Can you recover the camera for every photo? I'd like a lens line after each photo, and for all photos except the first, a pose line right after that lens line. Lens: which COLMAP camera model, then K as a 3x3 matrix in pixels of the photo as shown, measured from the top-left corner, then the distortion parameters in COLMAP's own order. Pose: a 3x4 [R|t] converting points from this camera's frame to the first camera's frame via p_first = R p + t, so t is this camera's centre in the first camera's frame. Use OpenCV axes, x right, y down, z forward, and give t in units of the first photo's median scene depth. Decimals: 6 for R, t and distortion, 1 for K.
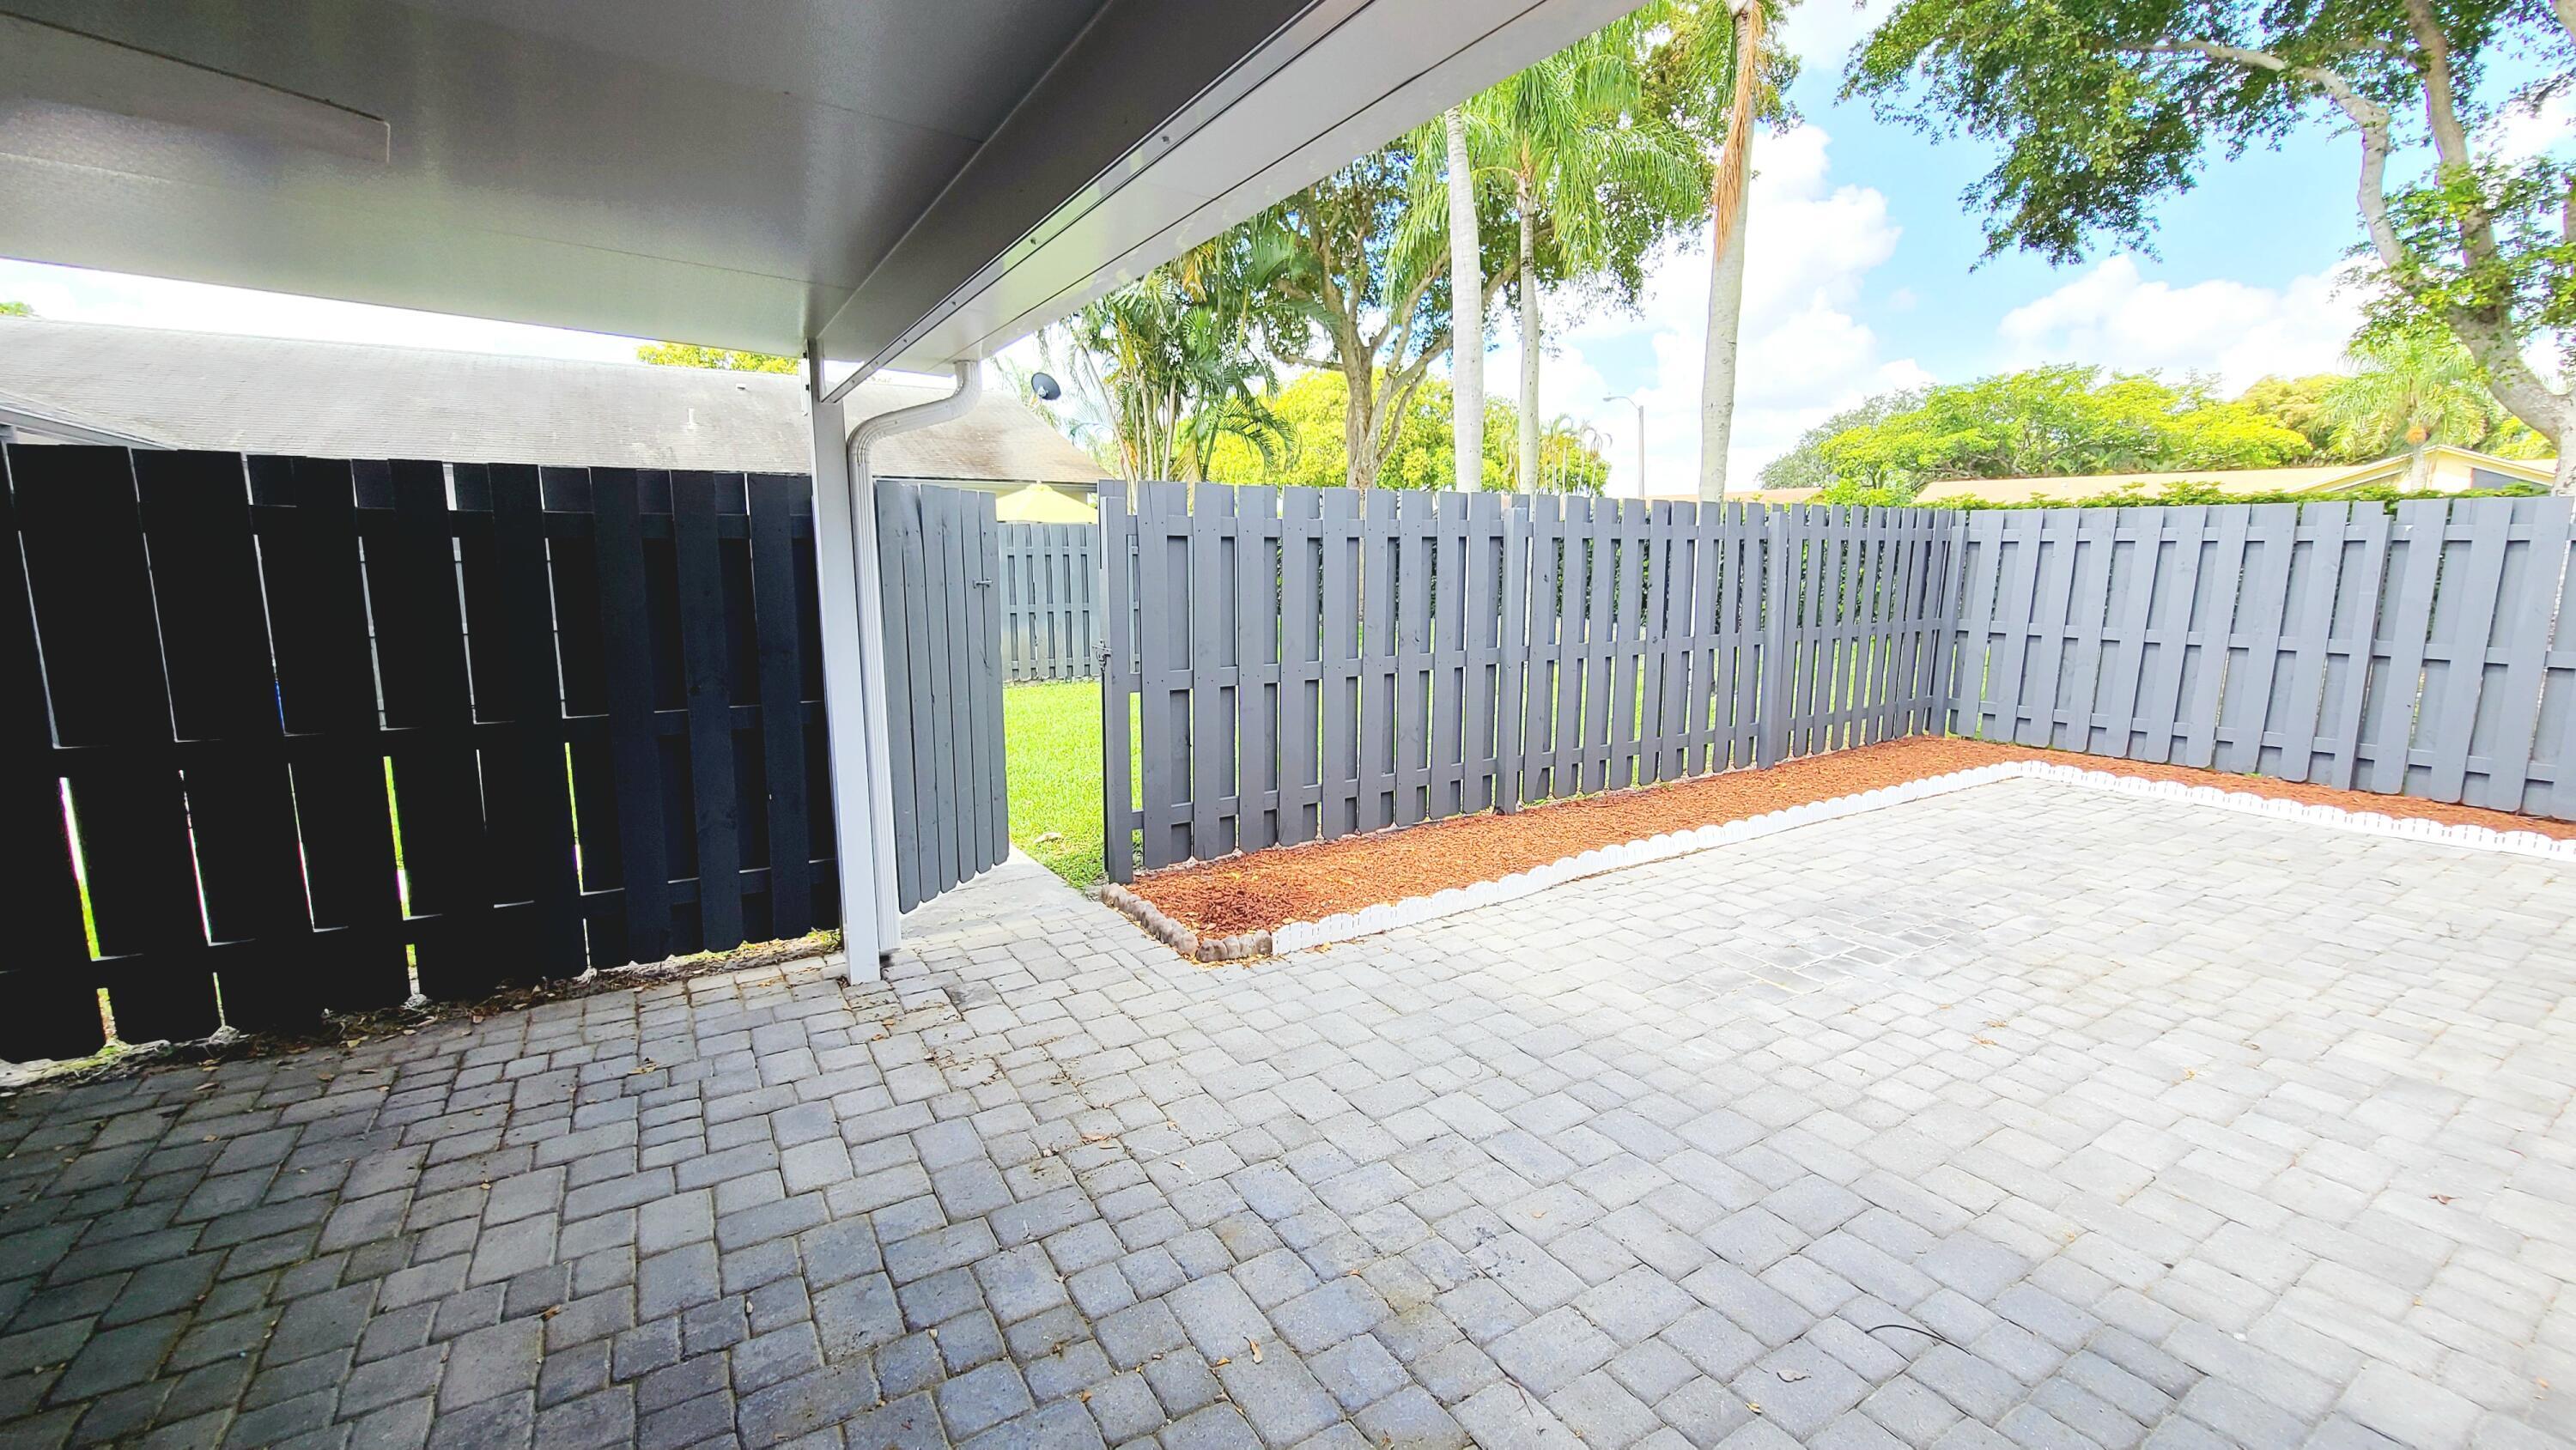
lens RADIAL K [[1058.2, 0, 1291.8], [0, 1058.2, 725.1], [0, 0, 1]] dist [-0.001140, -0.001401]
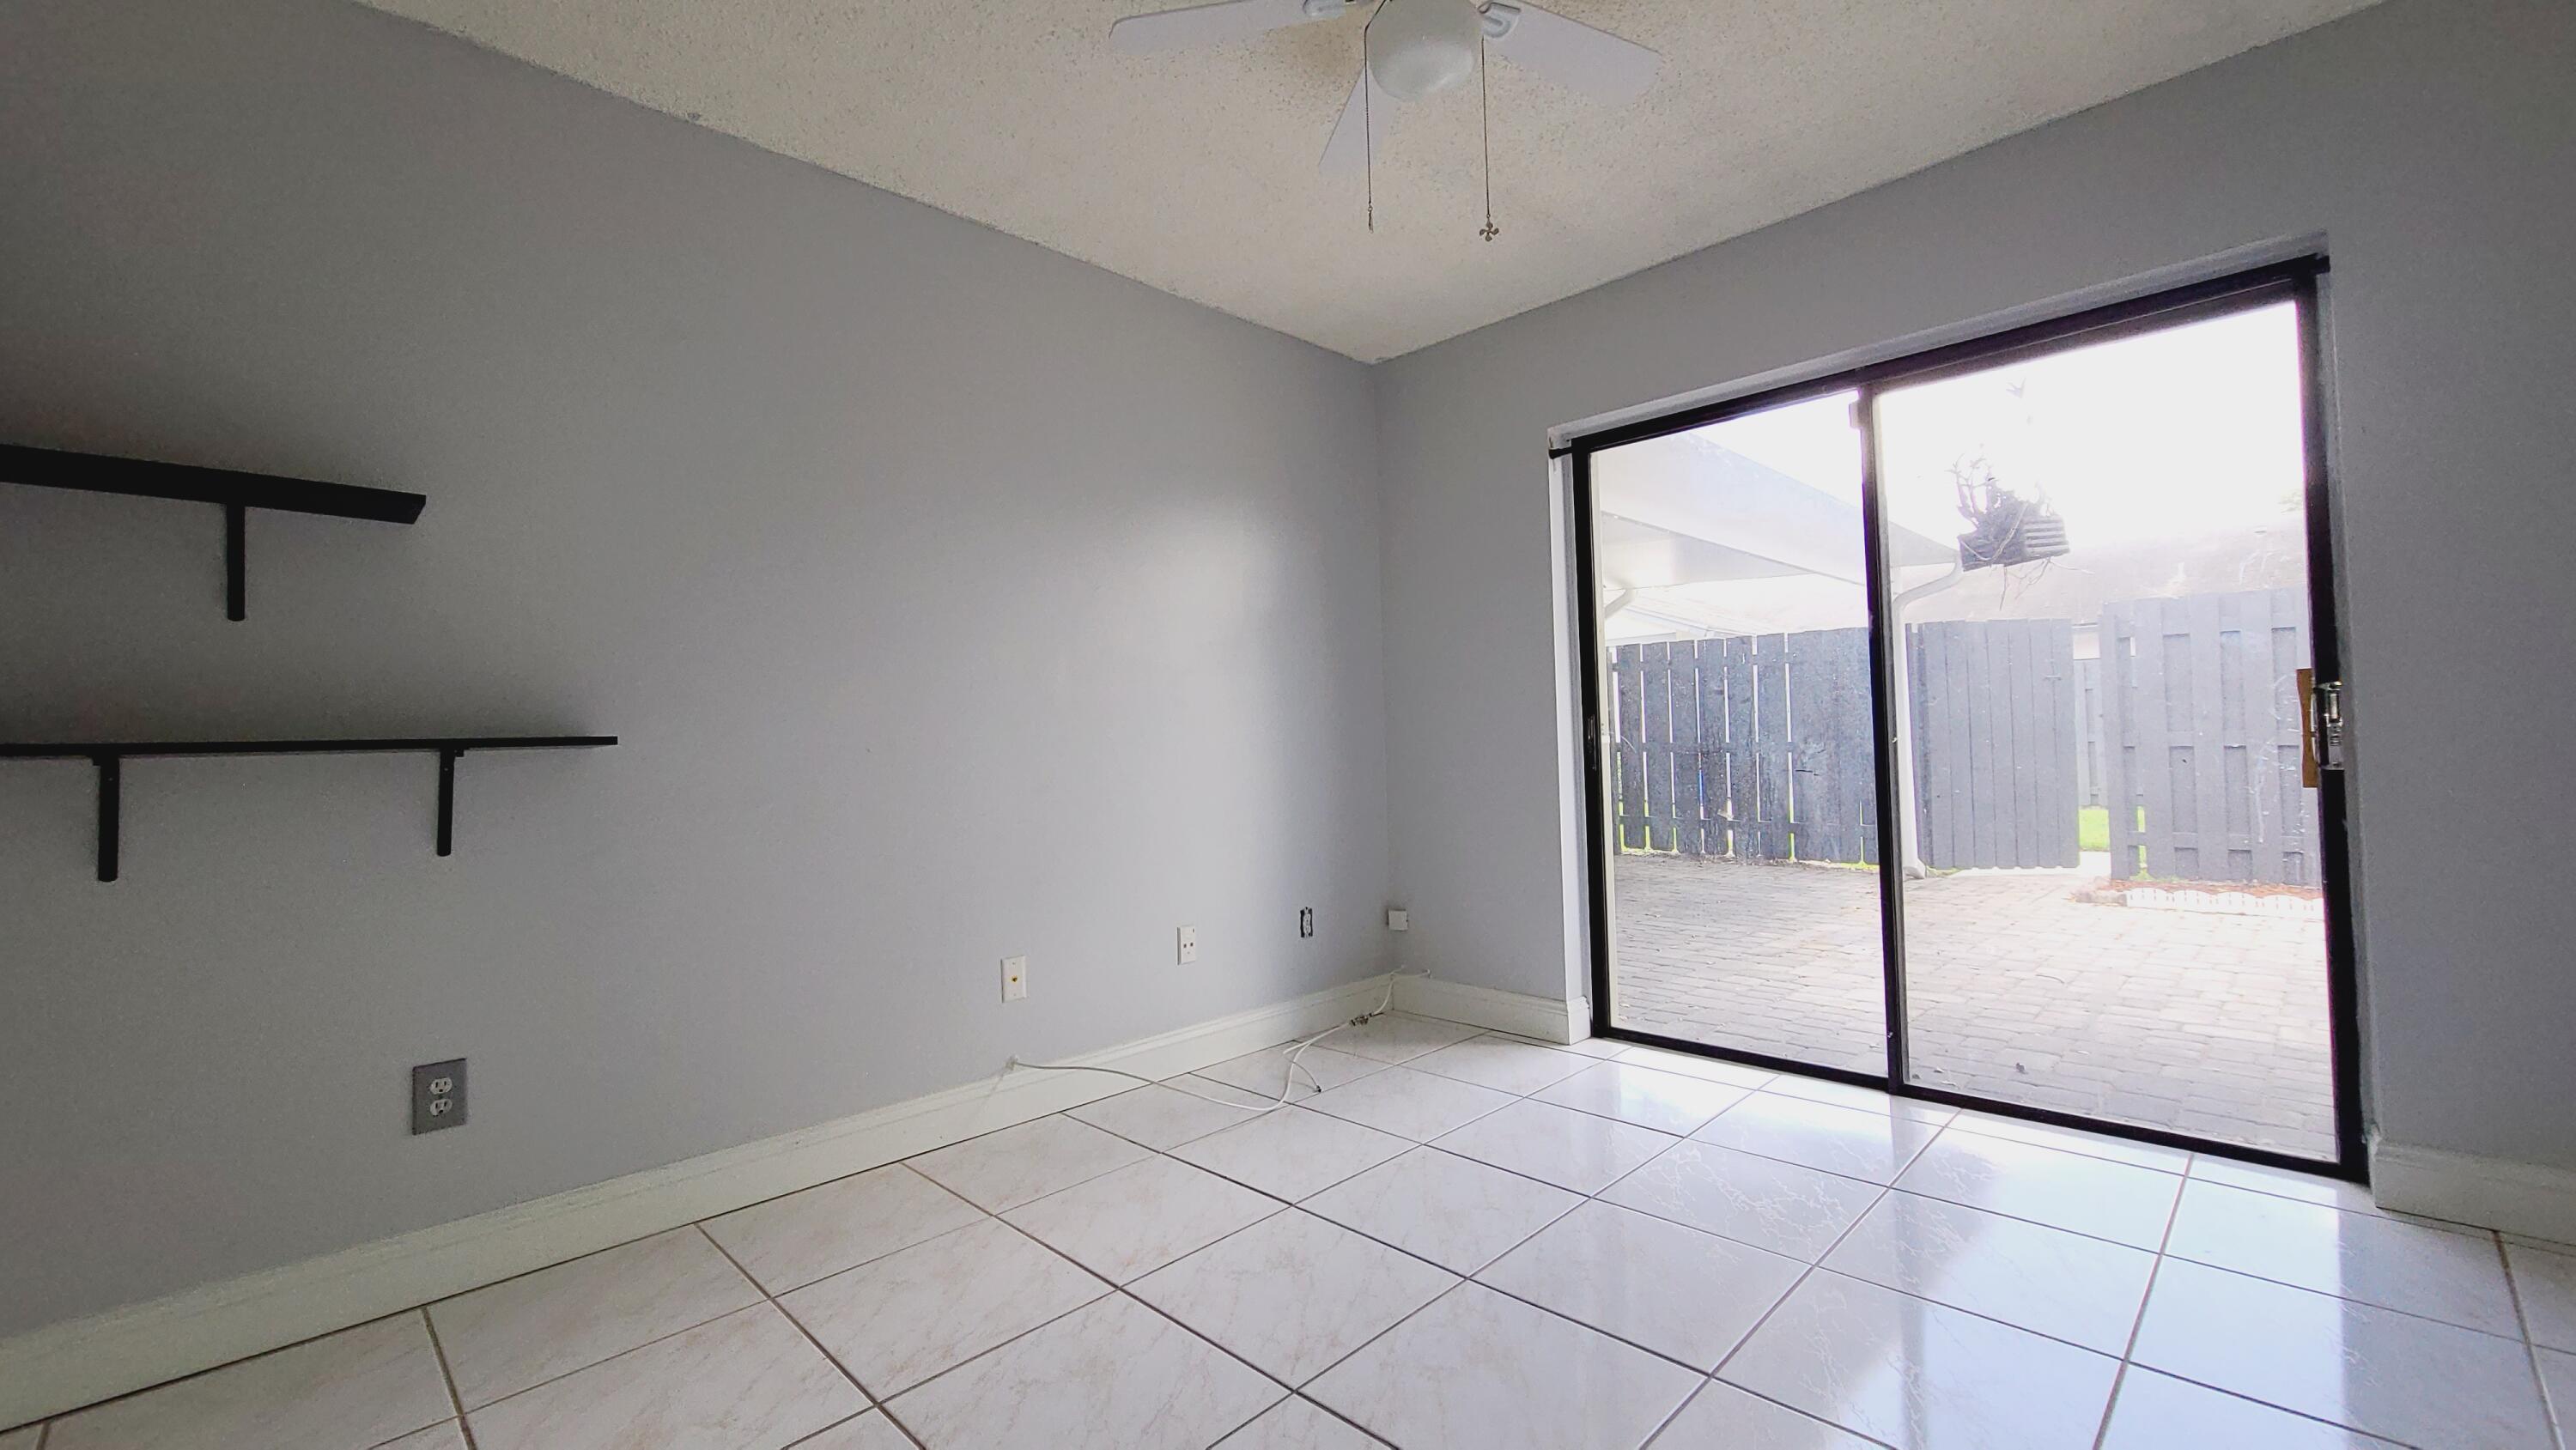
lens RADIAL K [[1058.2, 0, 1285.4], [0, 1058.2, 714.5], [0, 0, 1]] dist [-0.001140, -0.001401]
pose [[0.224009, -0.023599, -0.974301, 1.353445], [-0.124850, 0.990775, -0.052703, 0.201611], [0.966557, 0.133448, 0.218996, -0.579665]]
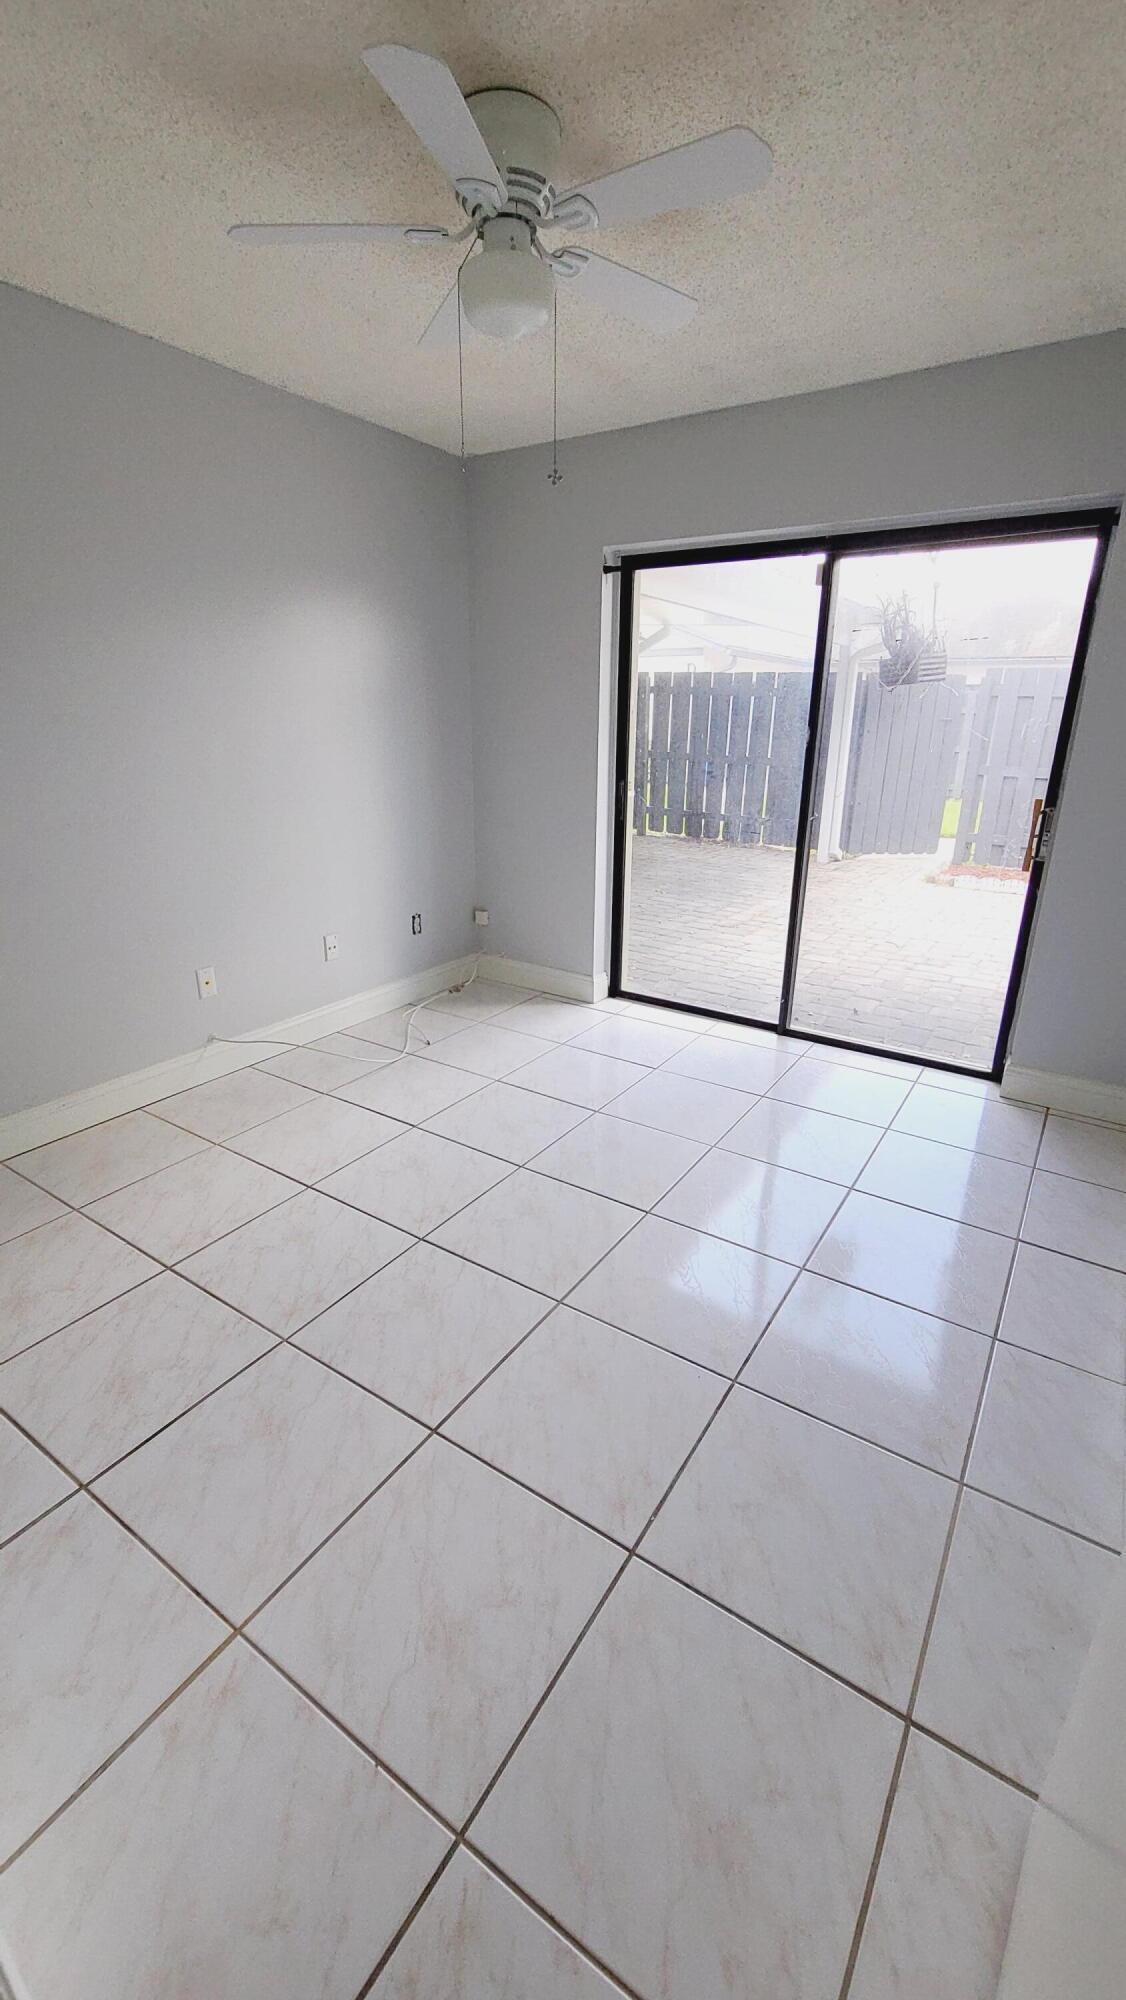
lens RADIAL K [[821.6, 0, 568.3], [0, 821.6, 999.3], [0, 0, 1]] dist [-0.001140, -0.001401]
pose [[0.415485, 0.313903, -0.853720, 1.426062], [-0.154710, 0.949278, 0.273745, 0.104985], [0.896346, 0.018342, 0.442975, -0.616889]]
